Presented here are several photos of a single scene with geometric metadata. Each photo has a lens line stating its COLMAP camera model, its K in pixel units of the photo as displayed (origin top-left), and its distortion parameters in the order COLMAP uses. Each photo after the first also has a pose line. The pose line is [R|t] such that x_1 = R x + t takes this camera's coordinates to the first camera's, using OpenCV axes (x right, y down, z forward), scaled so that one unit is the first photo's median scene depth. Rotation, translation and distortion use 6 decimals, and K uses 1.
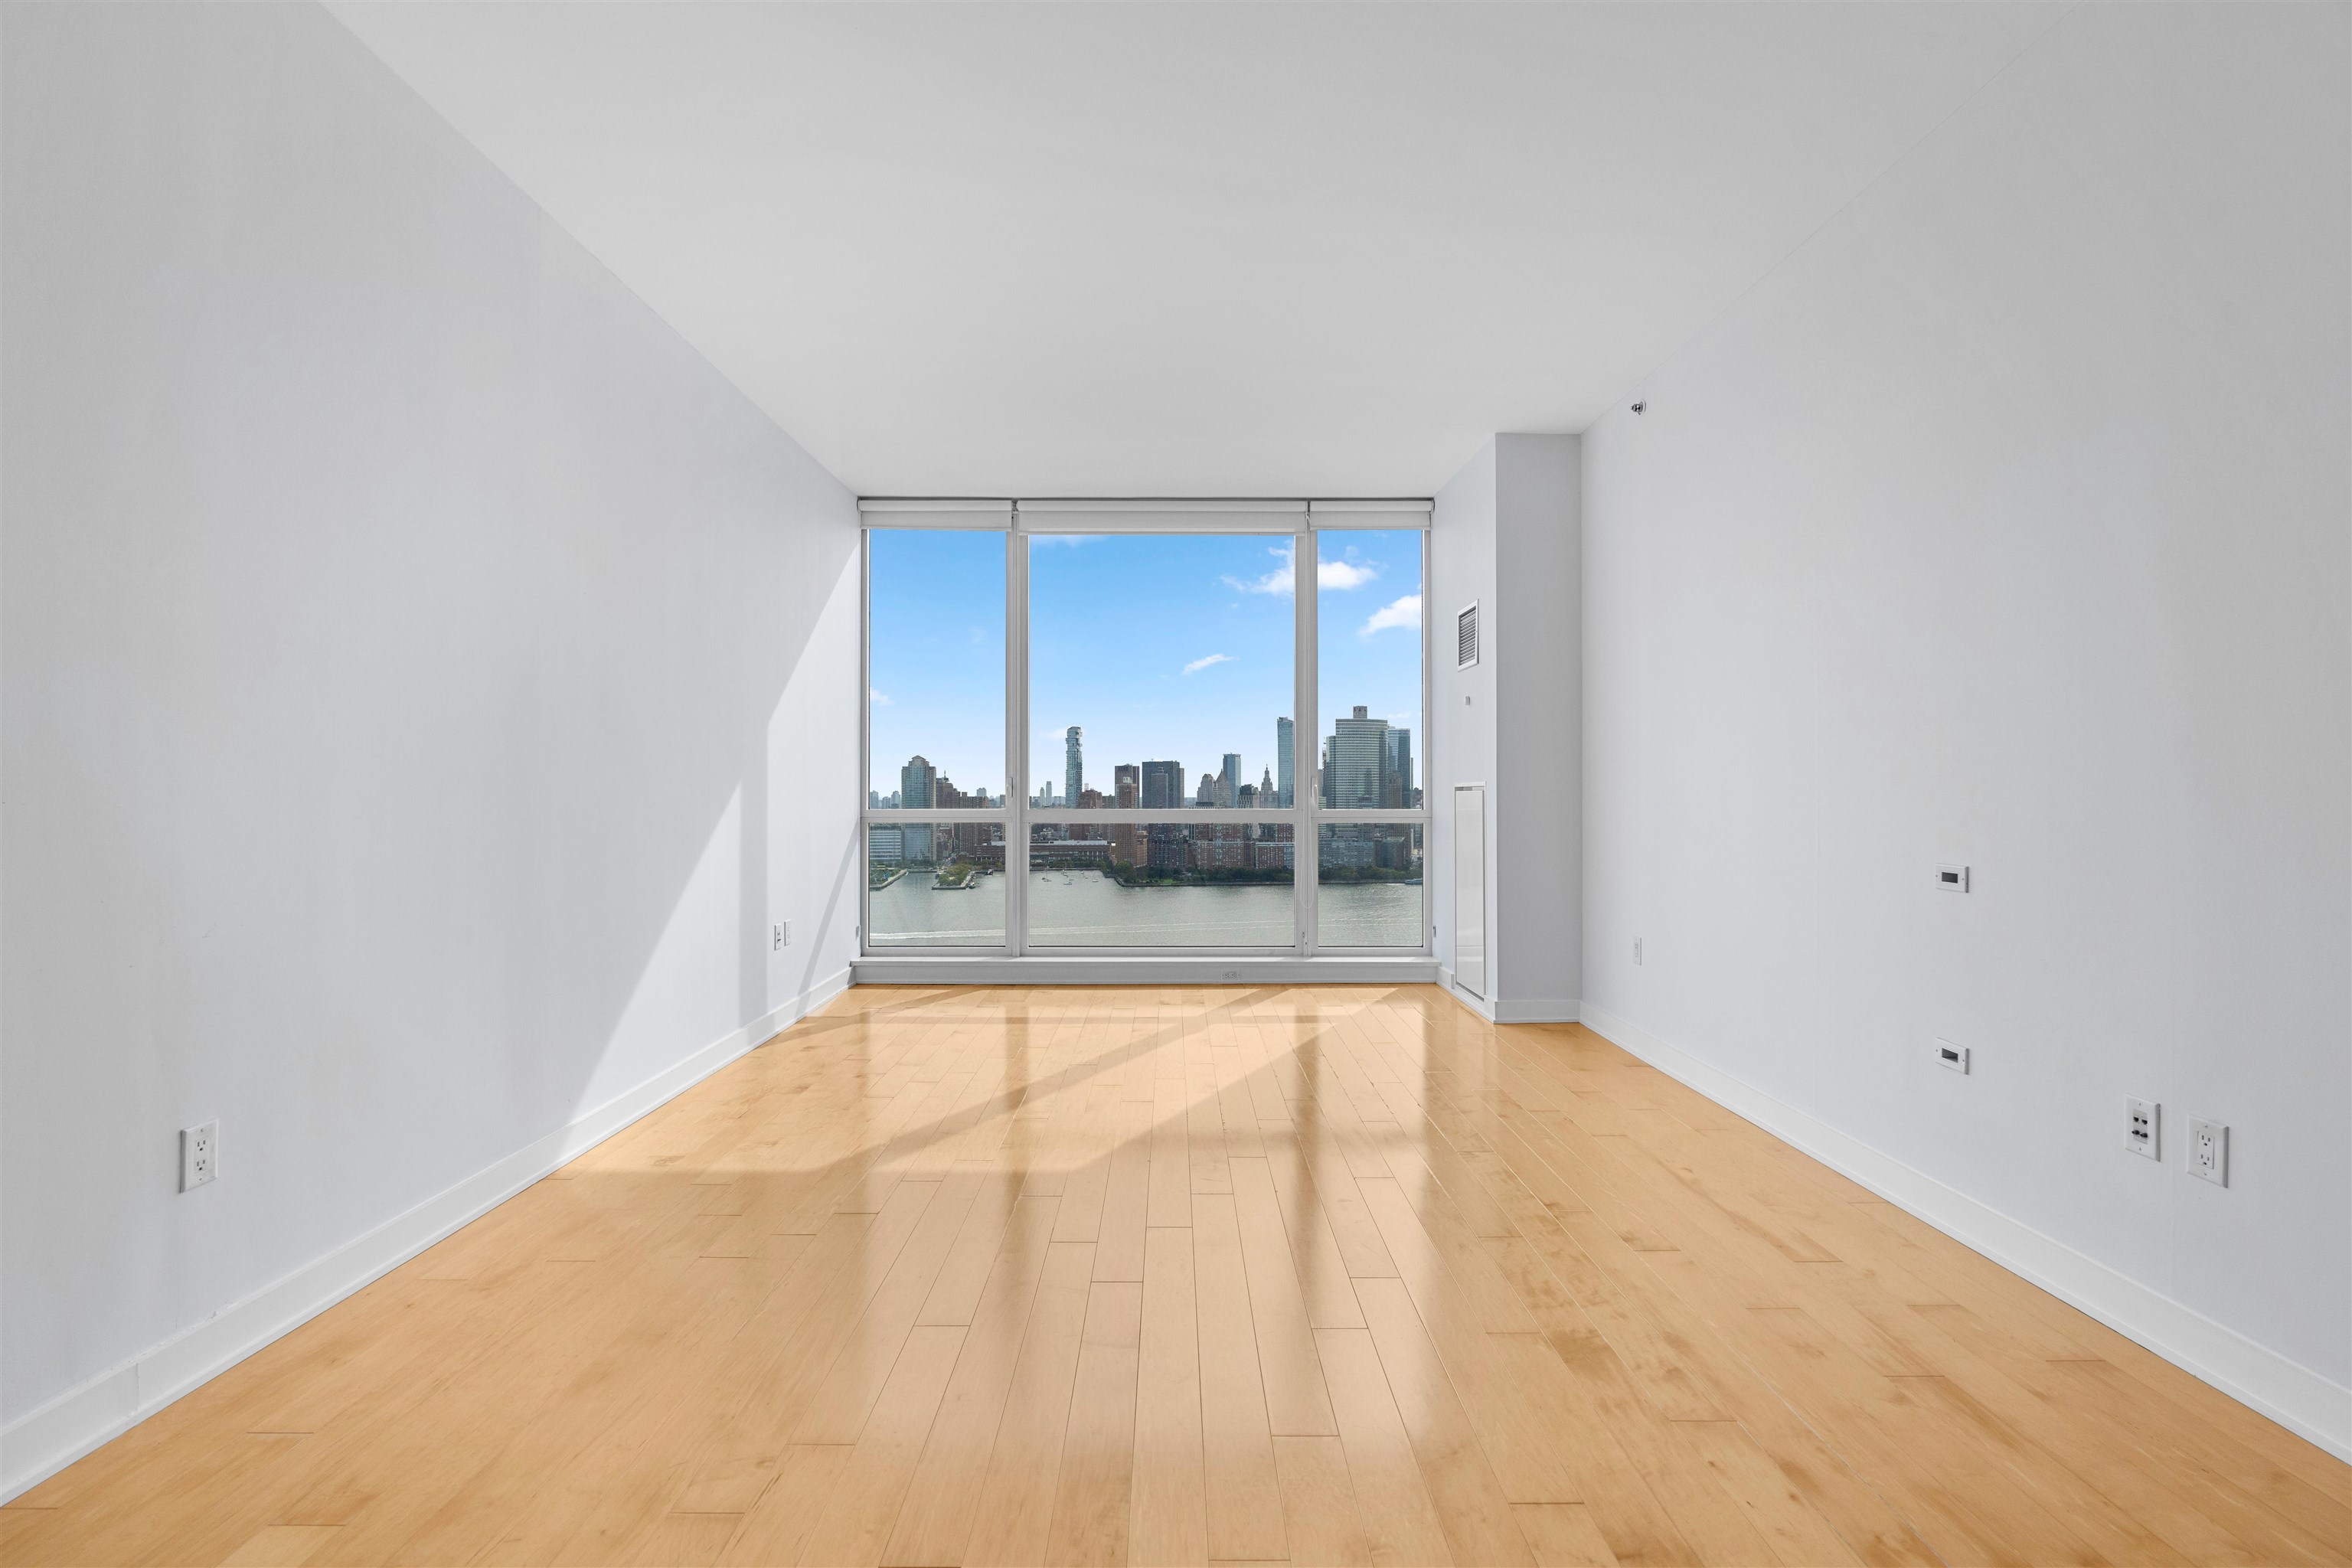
lens RADIAL K [[1049.4, 0, 1174.2], [0, 1049.4, 775.1], [0, 0, 1]] dist [-0.010057, 0.001480]
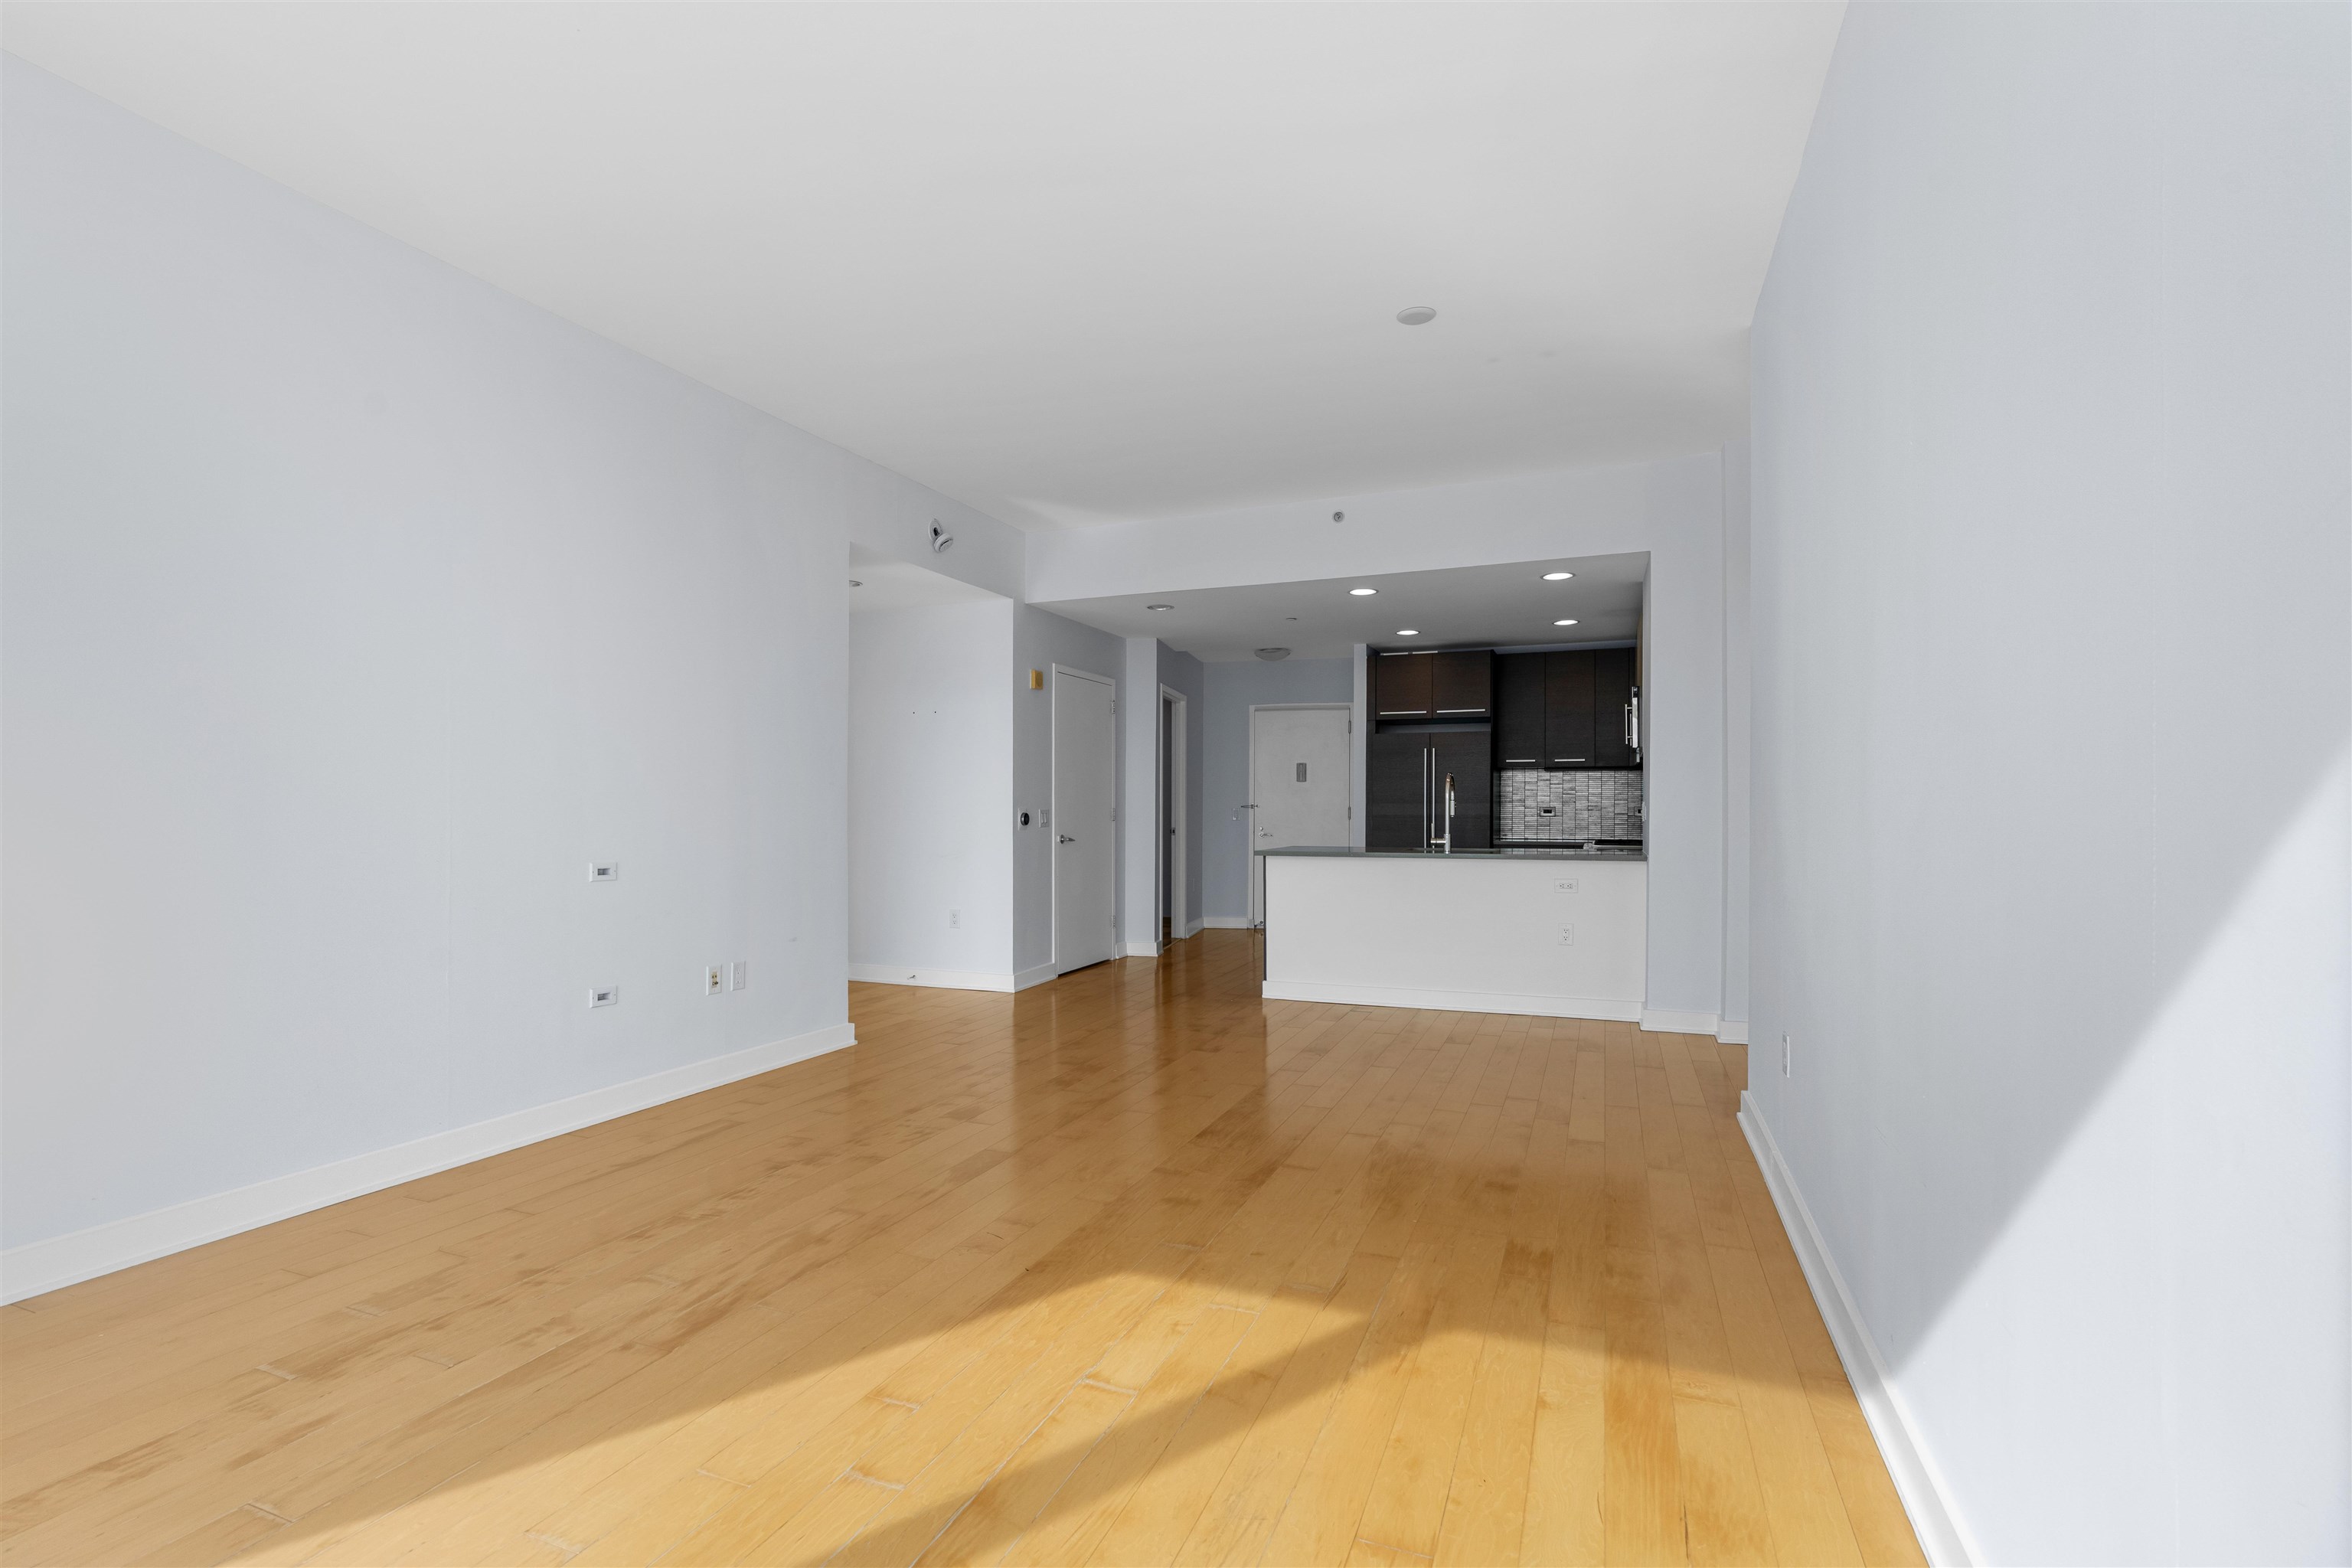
lens RADIAL K [[1049.4, 0, 1174.9], [0, 1049.4, 801.1], [0, 0, 1]] dist [-0.010057, 0.001480]
pose [[-0.925487, 0.005253, 0.378744, -0.598161], [-0.005230, 0.999631, -0.026643, 0.041687], [-0.378744, -0.026638, -0.925118, 2.344883]]
